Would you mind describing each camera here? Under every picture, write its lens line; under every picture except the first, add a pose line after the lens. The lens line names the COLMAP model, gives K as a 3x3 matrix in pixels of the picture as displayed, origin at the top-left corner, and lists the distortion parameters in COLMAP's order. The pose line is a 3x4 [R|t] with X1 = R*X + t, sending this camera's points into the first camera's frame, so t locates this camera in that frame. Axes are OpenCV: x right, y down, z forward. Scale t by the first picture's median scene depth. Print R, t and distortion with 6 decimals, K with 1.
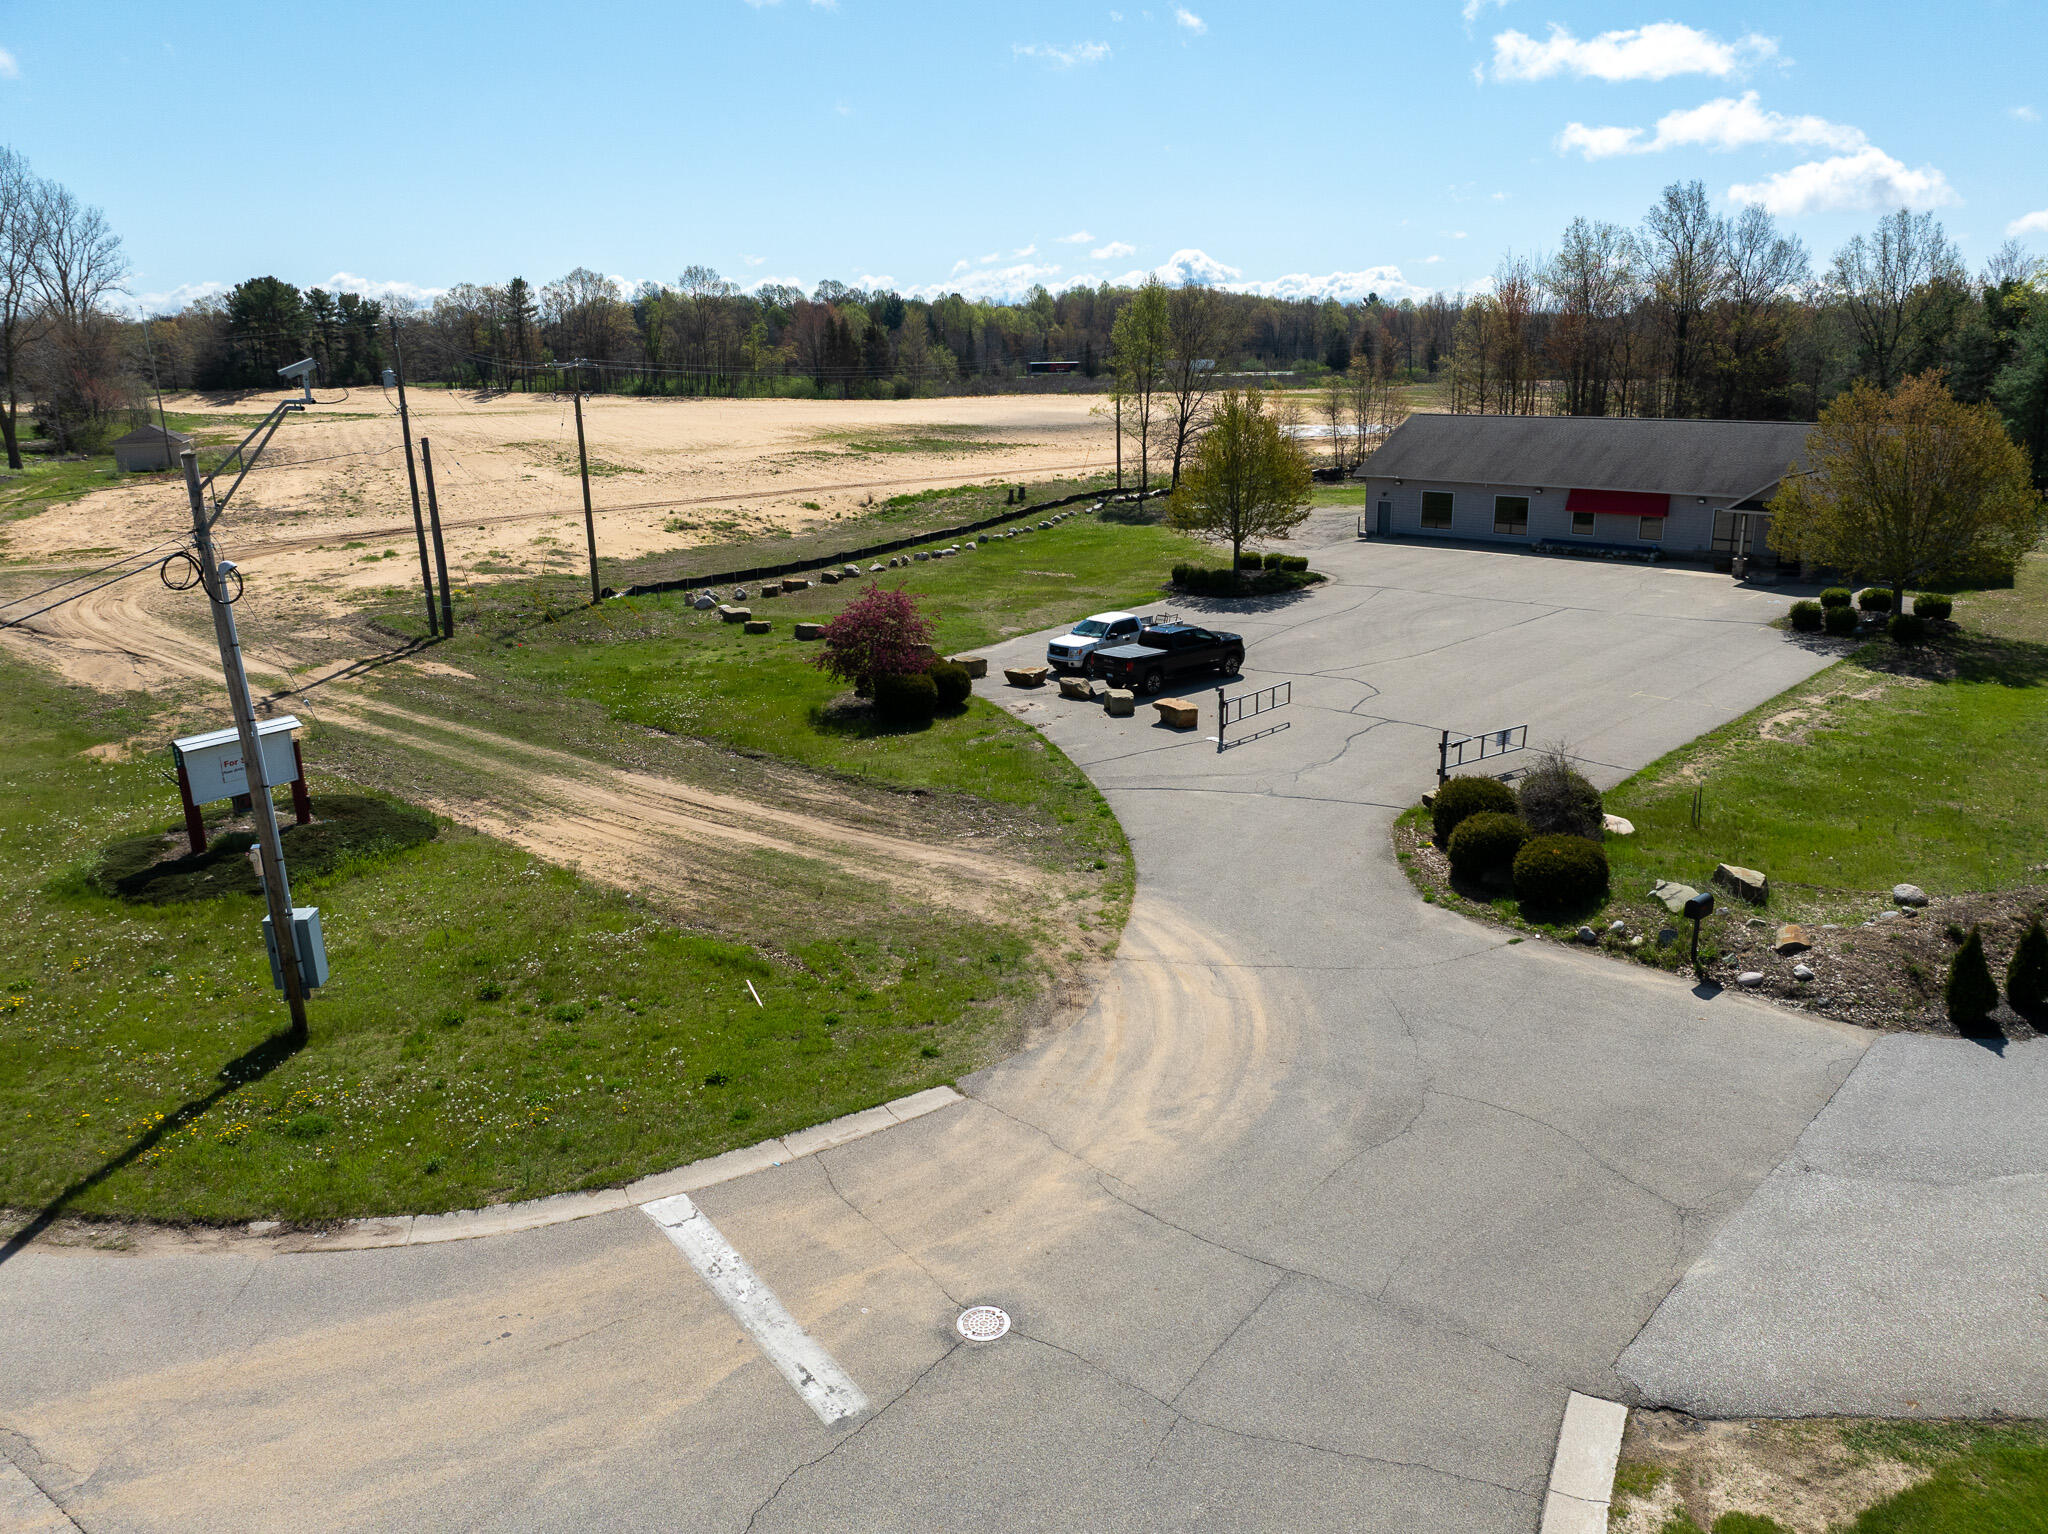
lens RADIAL K [[1449.0, 0, 1051.0], [0, 1449.0, 768.3], [0, 0, 1]] dist [-0.053993, 0.025602]
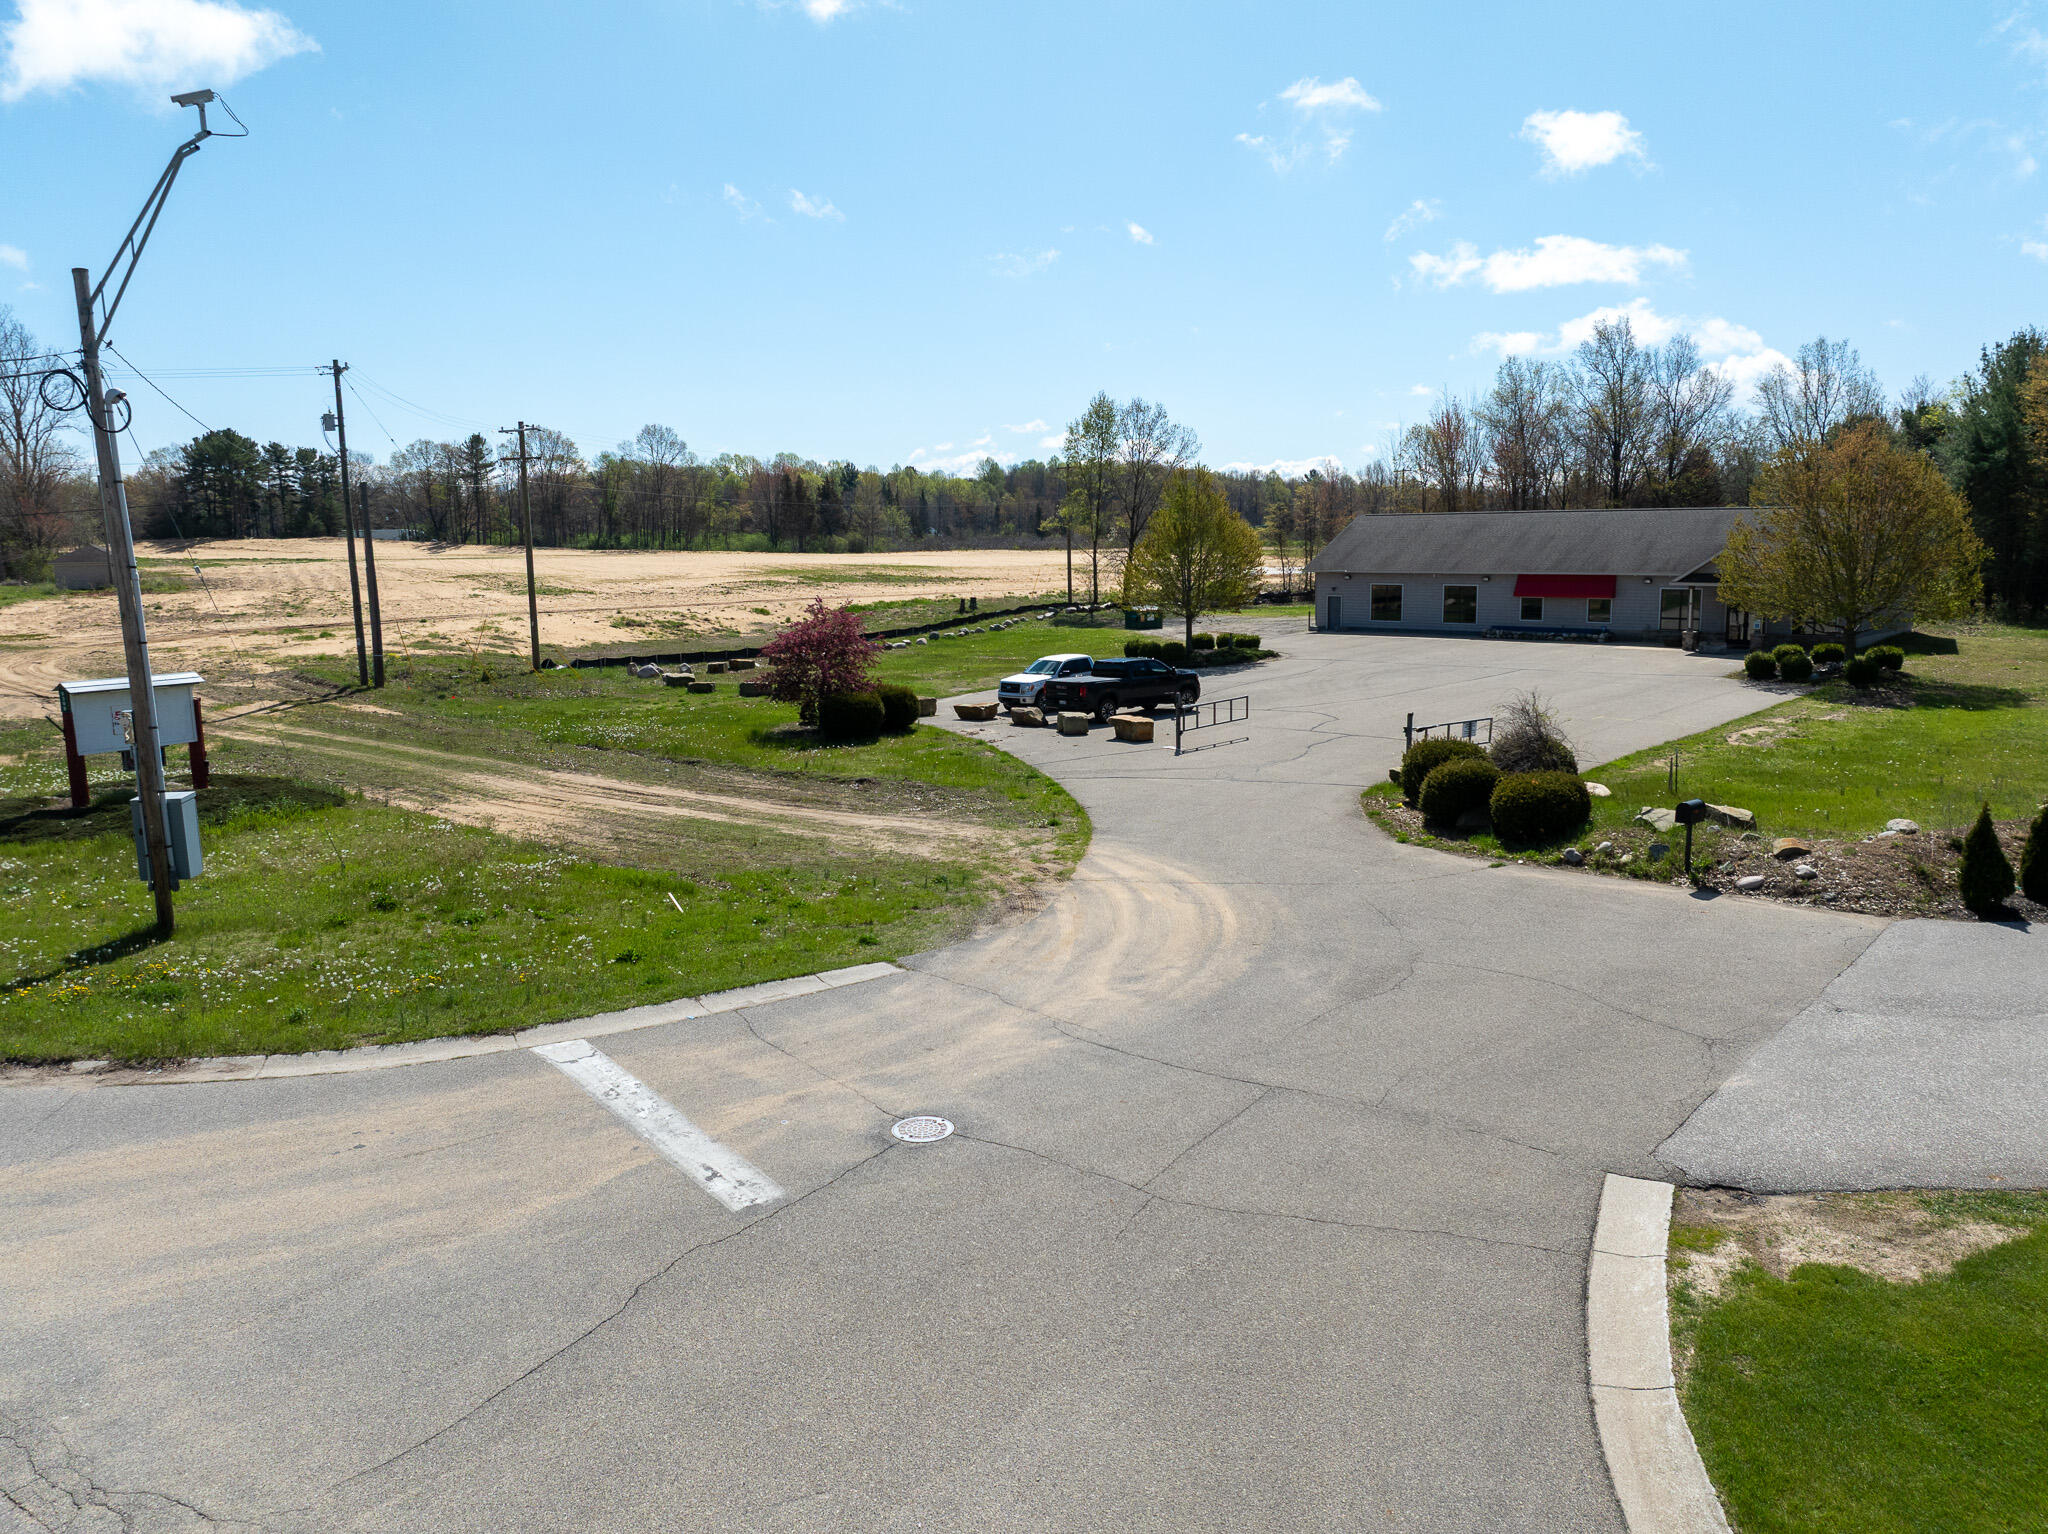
lens RADIAL K [[1449.0, 0, 1051.0], [0, 1449.0, 768.3], [0, 0, 1]] dist [-0.053993, 0.025602]
pose [[0.999448, -0.002384, 0.033133, 0.000946], [0.006350, 0.992740, -0.120109, 0.151801], [-0.032606, 0.120253, 0.992208, 0.064187]]
